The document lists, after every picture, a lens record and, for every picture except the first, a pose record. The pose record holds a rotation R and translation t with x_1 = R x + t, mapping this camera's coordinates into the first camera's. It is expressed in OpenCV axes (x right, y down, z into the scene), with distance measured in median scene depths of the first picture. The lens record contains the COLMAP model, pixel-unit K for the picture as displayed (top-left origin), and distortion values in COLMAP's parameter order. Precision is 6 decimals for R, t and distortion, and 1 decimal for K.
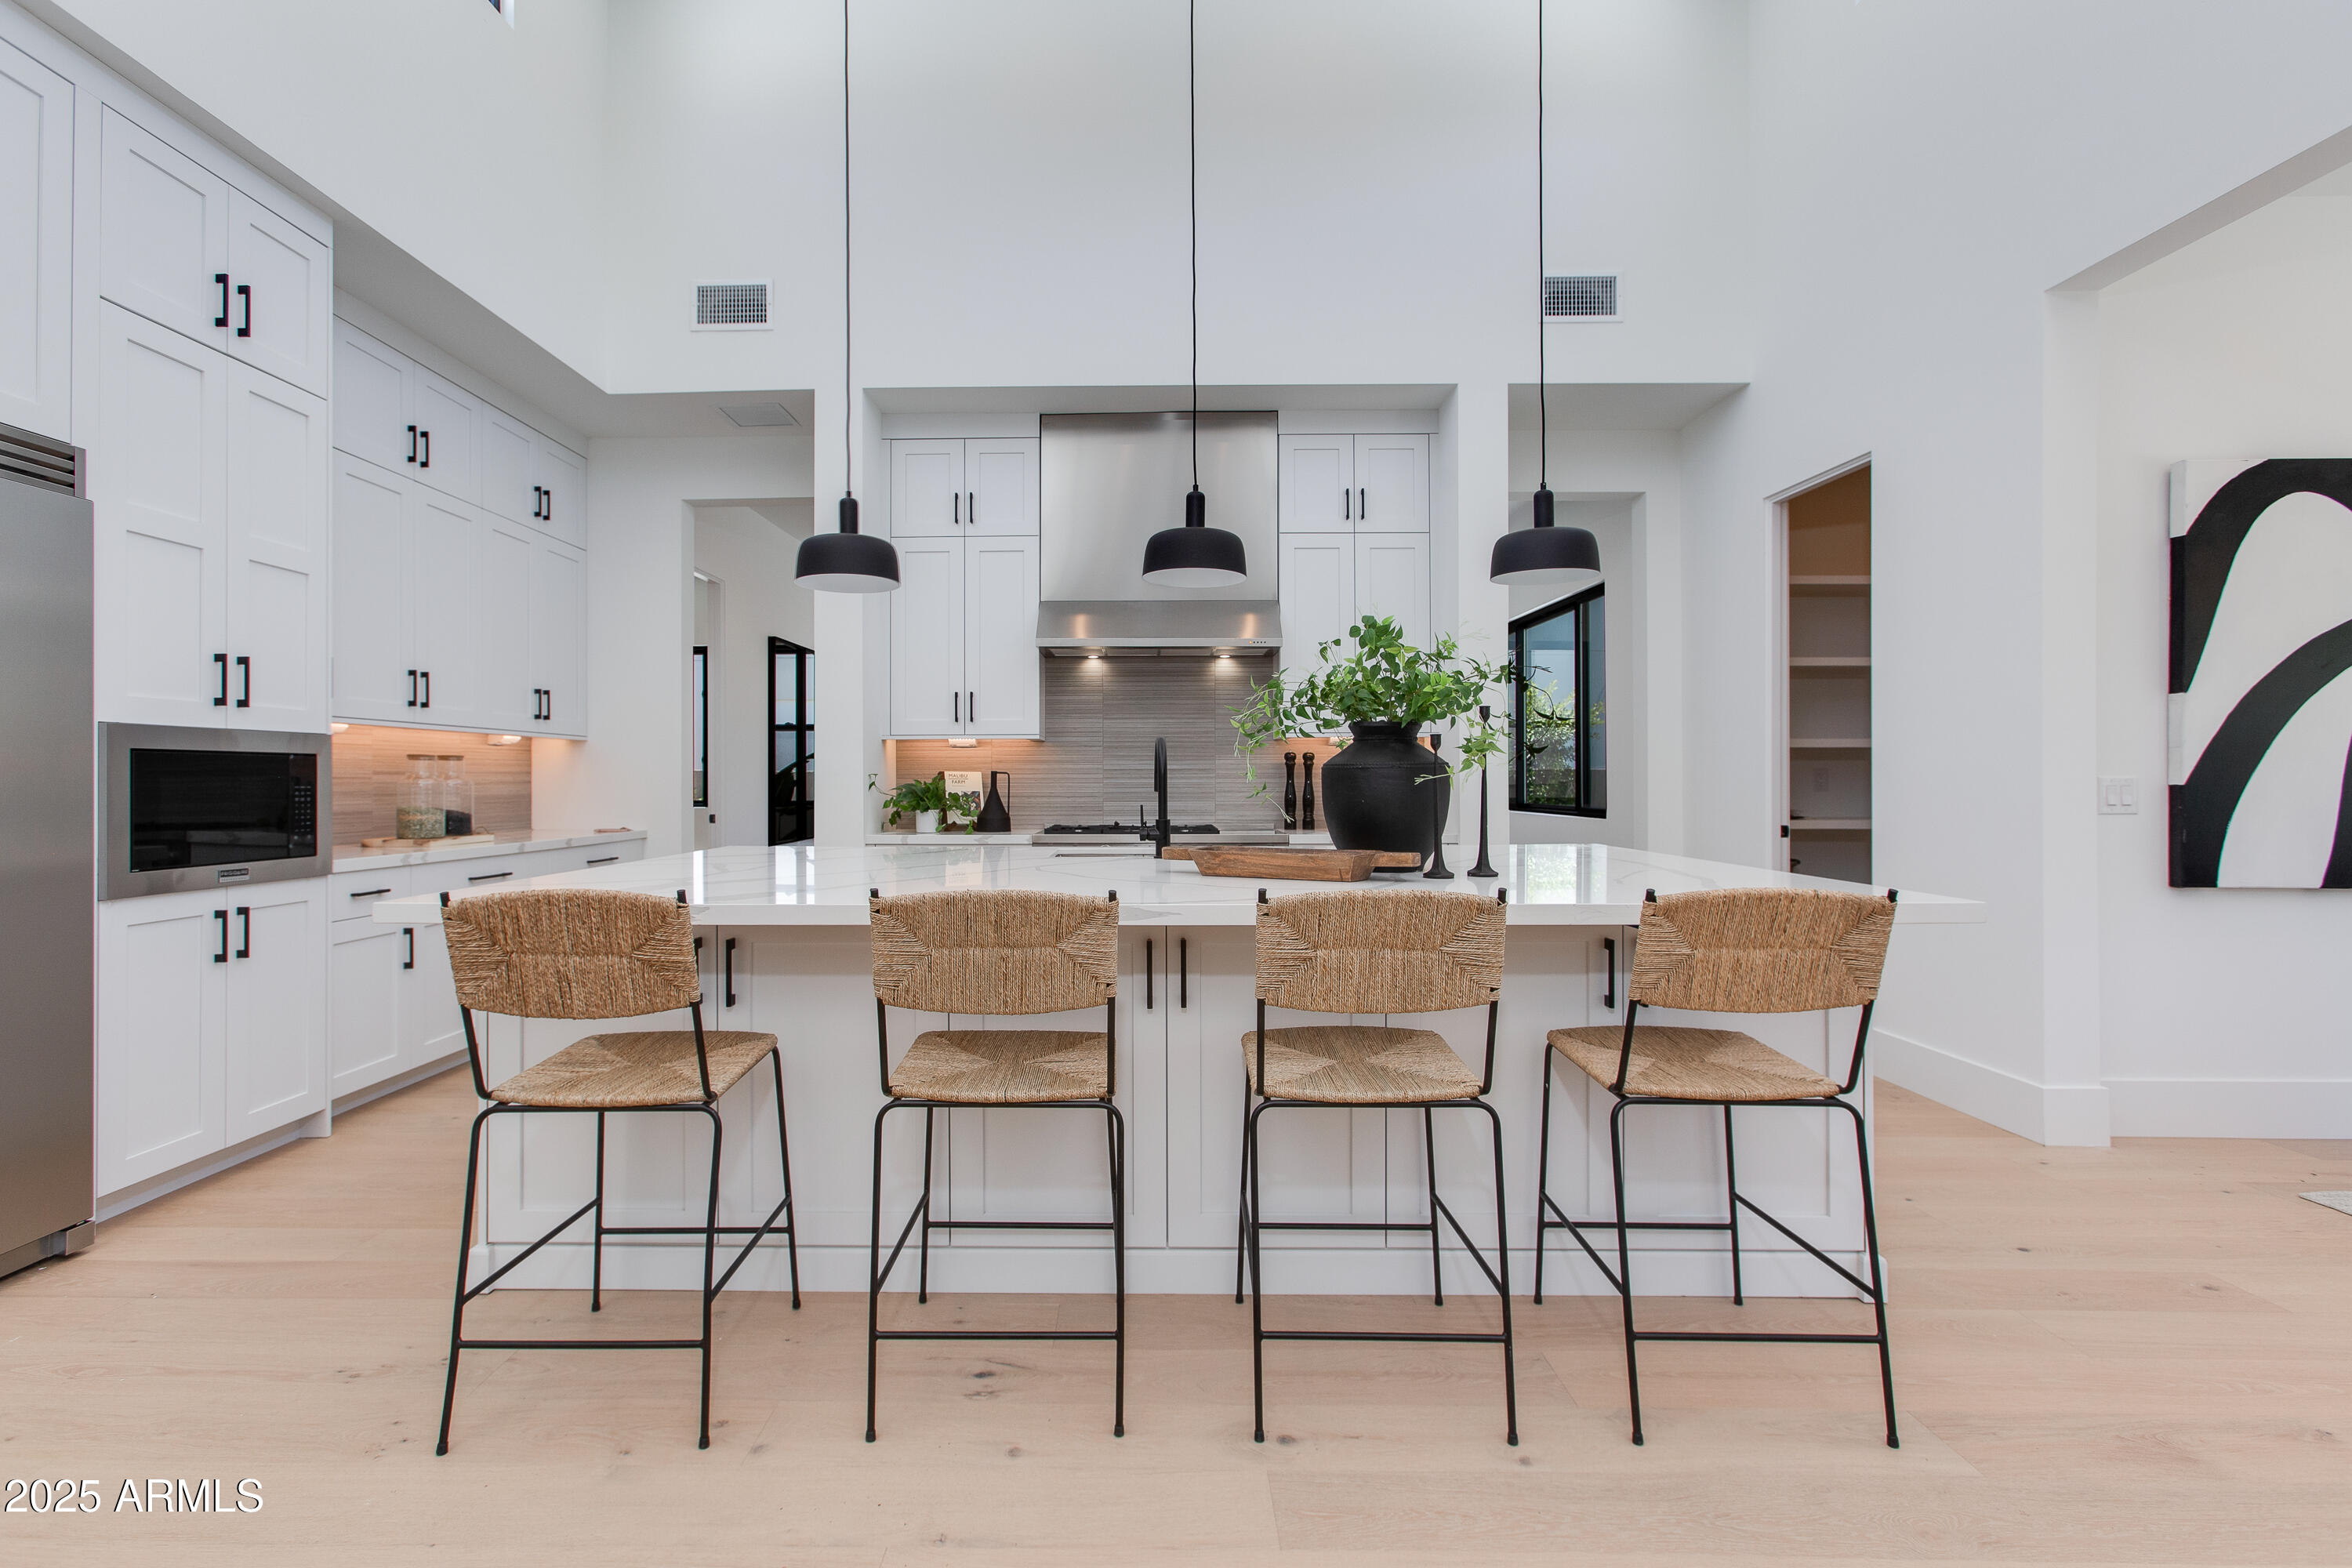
lens RADIAL K [[1060.5, 0, 1139.0], [0, 1060.5, 771.7], [0, 0, 1]] dist [0.002165, 0.000576]
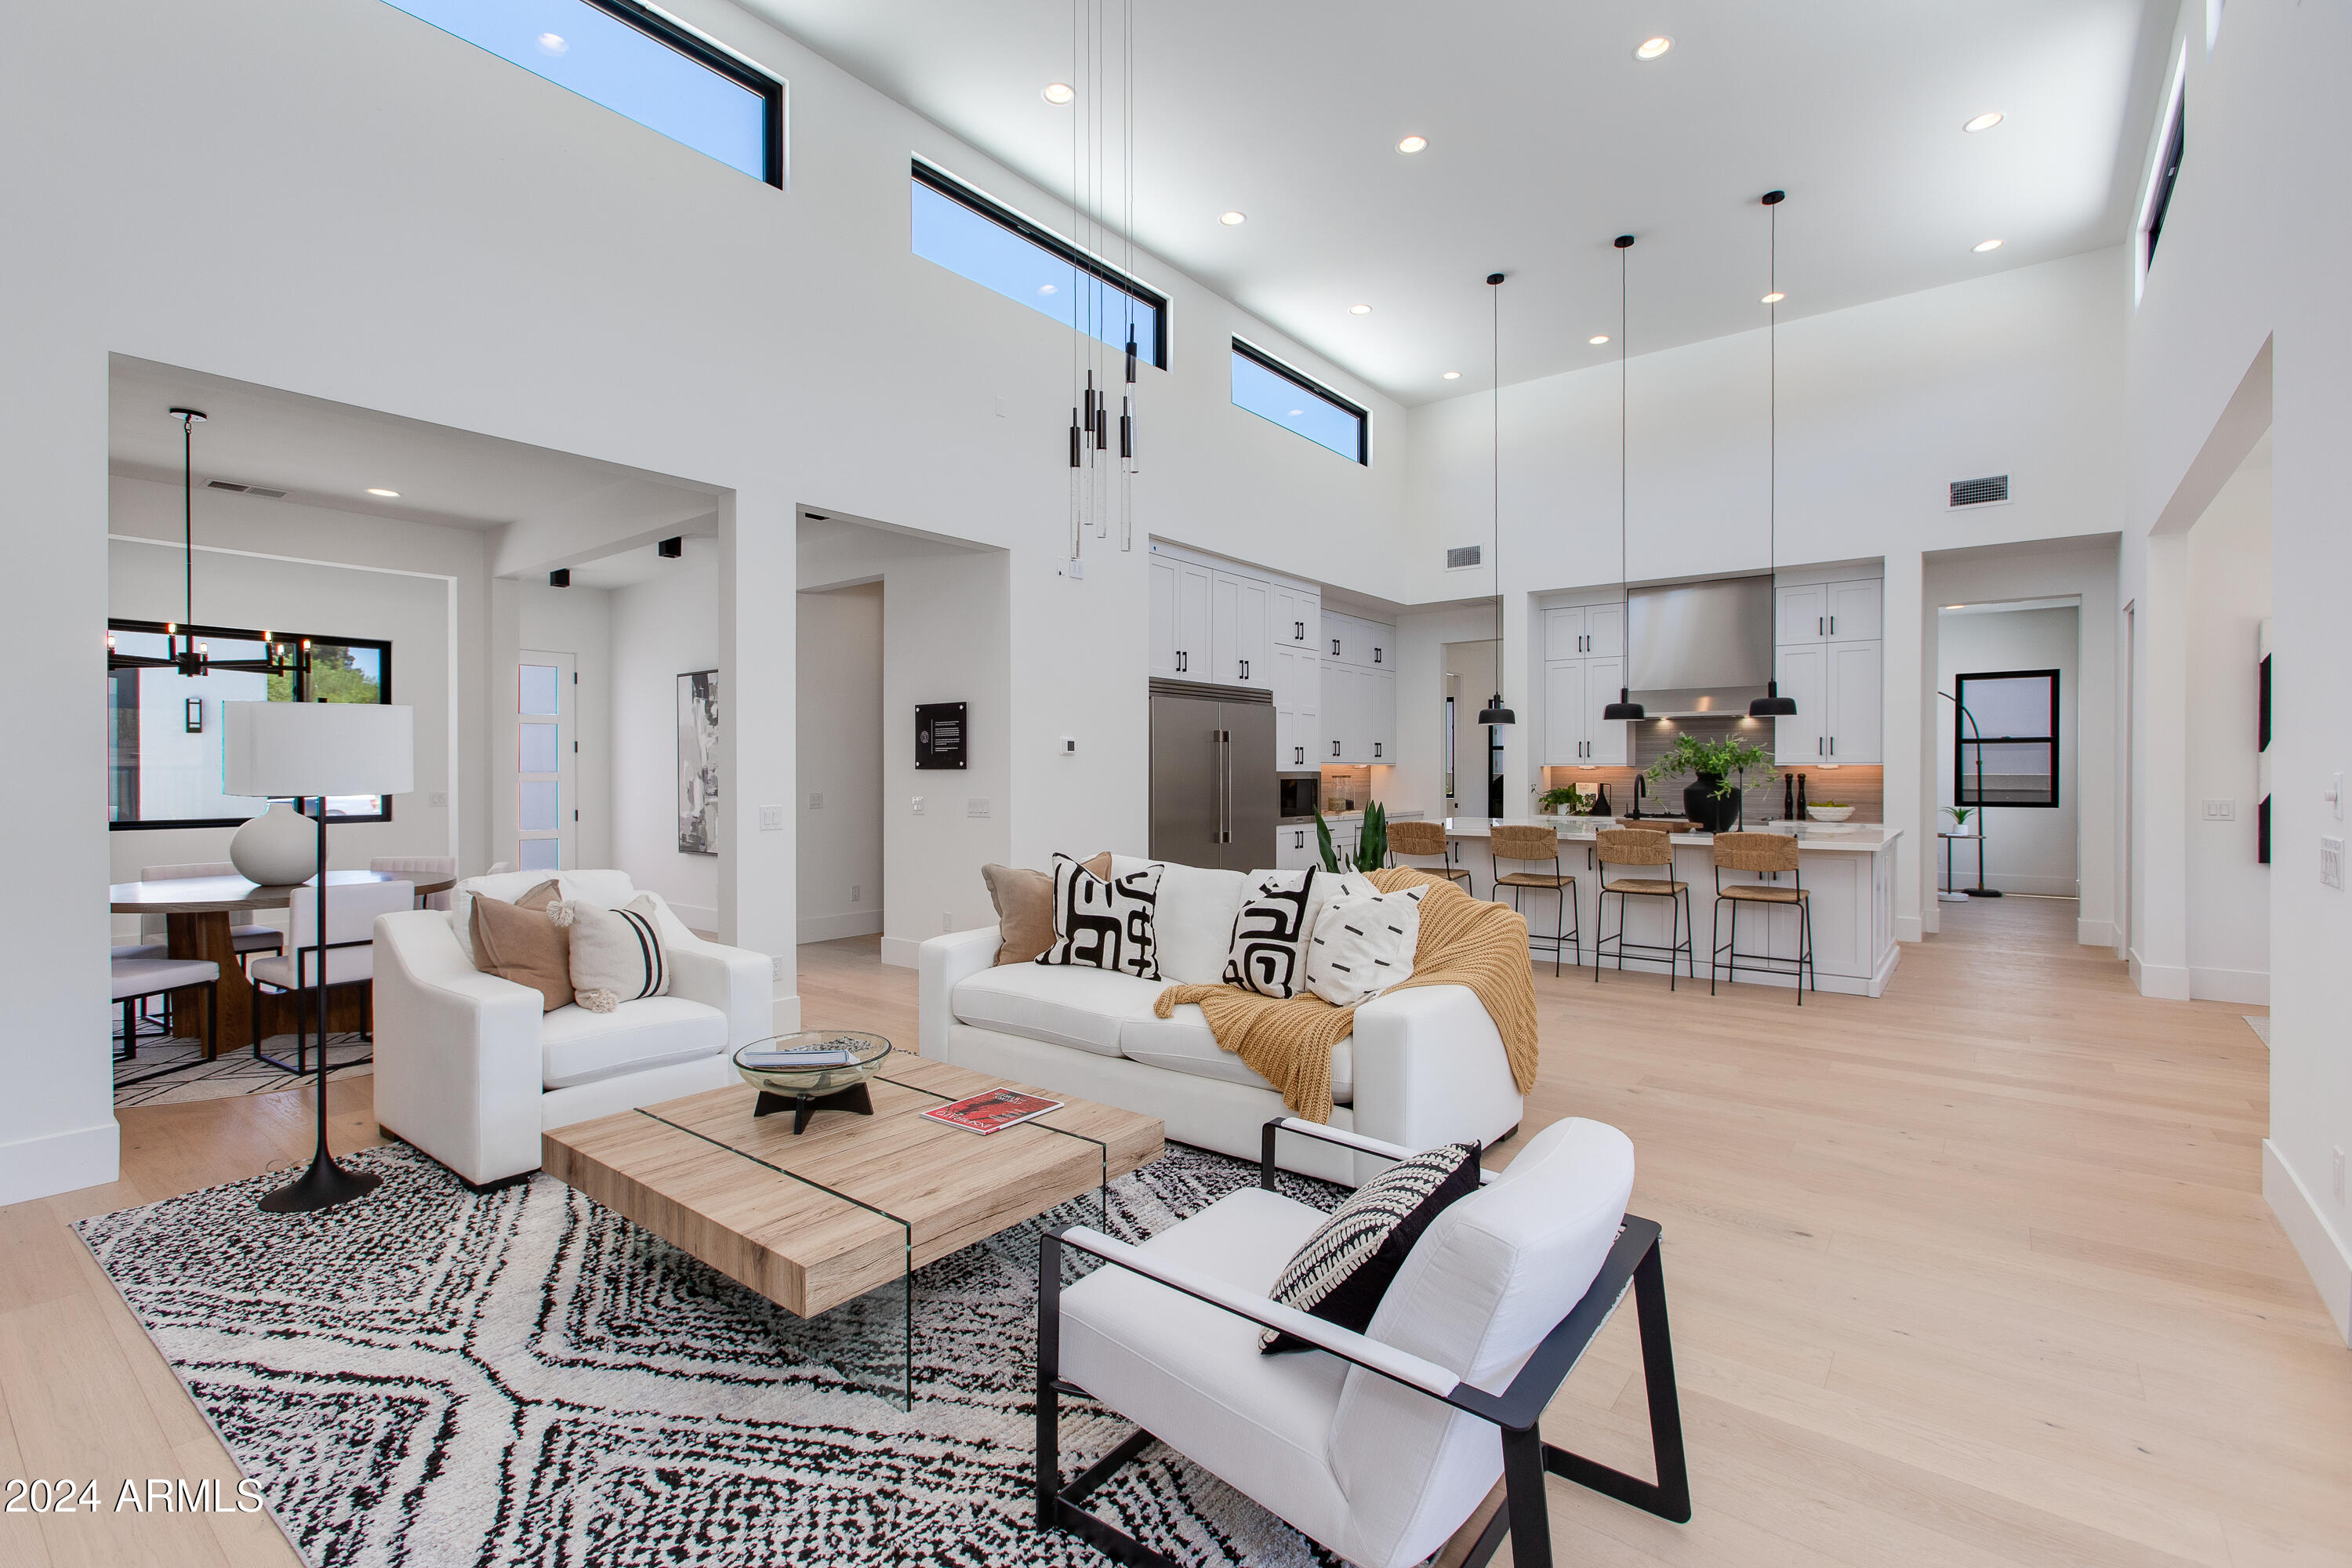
lens RADIAL K [[1060.5, 0, 1139.0], [0, 1060.5, 771.7], [0, 0, 1]] dist [0.002165, 0.000576]
pose [[0.778593, 0.003561, -0.627519, 0.421321], [0.002983, 0.999952, 0.009376, -0.042936], [0.627522, -0.009171, 0.778545, -1.008948]]
